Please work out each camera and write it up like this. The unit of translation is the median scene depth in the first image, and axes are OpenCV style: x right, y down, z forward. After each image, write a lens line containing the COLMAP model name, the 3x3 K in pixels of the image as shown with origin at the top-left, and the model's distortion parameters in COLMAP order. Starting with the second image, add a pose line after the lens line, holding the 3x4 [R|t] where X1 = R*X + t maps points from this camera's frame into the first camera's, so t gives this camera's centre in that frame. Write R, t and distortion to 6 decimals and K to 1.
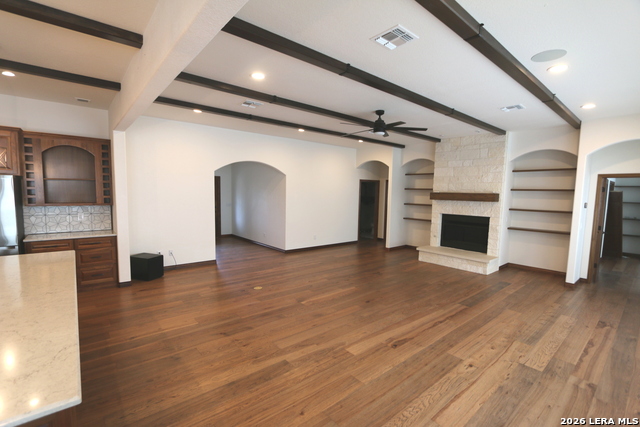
lens RADIAL K [[292.8, 0, 320.0], [0, 292.8, 218.6], [0, 0, 1]] dist [-0.015682, 0.000640]
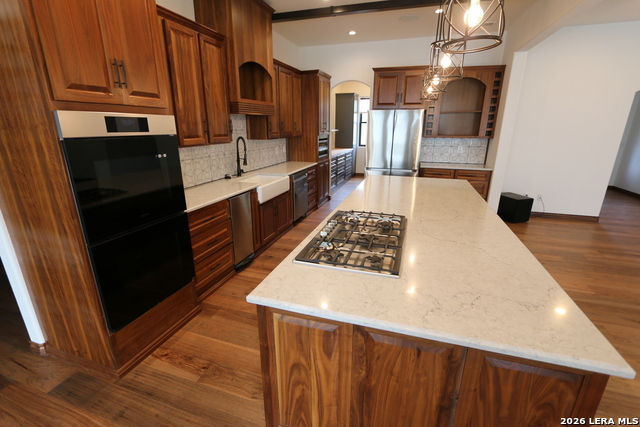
lens RADIAL K [[292.8, 0, 319.2], [0, 292.8, 217.9], [0, 0, 1]] dist [-0.015682, 0.000640]
pose [[0.523298, 0.235182, -0.819054, -0.160837], [-0.070811, 0.969838, 0.233237, 0.025203], [0.849203, -0.064054, 0.524168, -0.014617]]
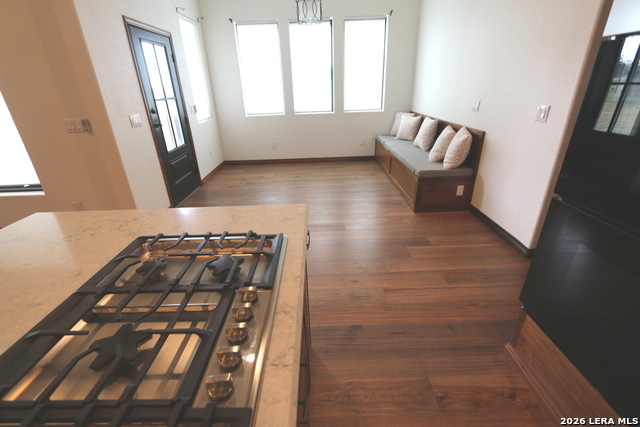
lens RADIAL K [[292.8, 0, 318.5], [0, 292.8, 215.5], [0, 0, 1]] dist [-0.015682, 0.000640]
pose [[-0.770029, -0.252650, 0.585853, -0.544028], [0.079531, 0.873079, 0.481049, 0.028445], [-0.633033, 0.417015, -0.652202, 0.230125]]
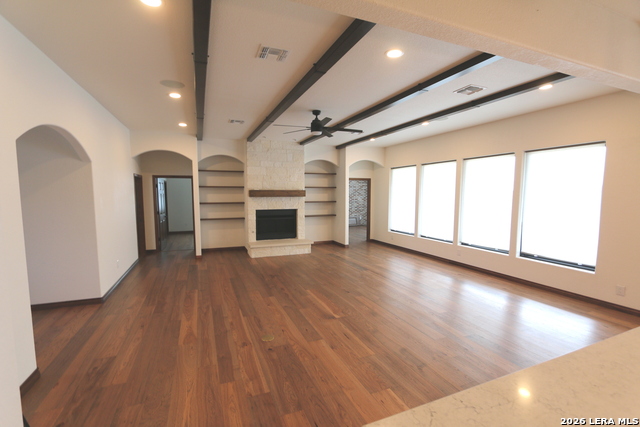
lens RADIAL K [[292.8, 0, 319.0], [0, 292.8, 215.5], [0, 0, 1]] dist [-0.015682, 0.000640]
pose [[0.314469, -0.093002, 0.944701, -0.781066], [0.094661, 0.993301, 0.066276, -0.069184], [-0.944536, 0.068584, 0.321166, 0.669459]]
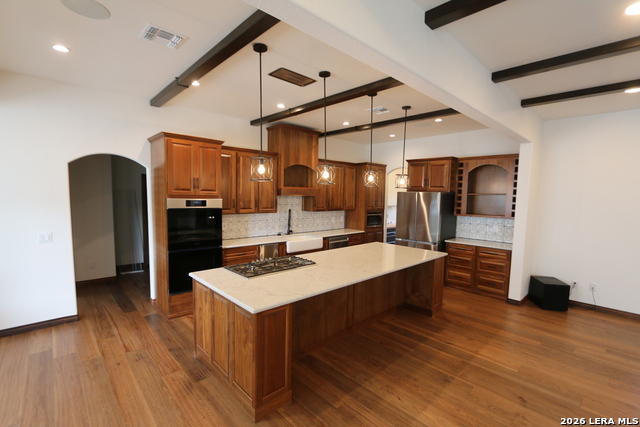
lens RADIAL K [[292.8, 0, 320.1], [0, 292.8, 218.8], [0, 0, 1]] dist [-0.015682, 0.000640]
pose [[0.051245, 0.060538, -0.996850, 0.231810], [-0.113321, 0.992067, 0.054422, -0.026166], [0.992236, 0.110176, 0.057698, 0.278311]]
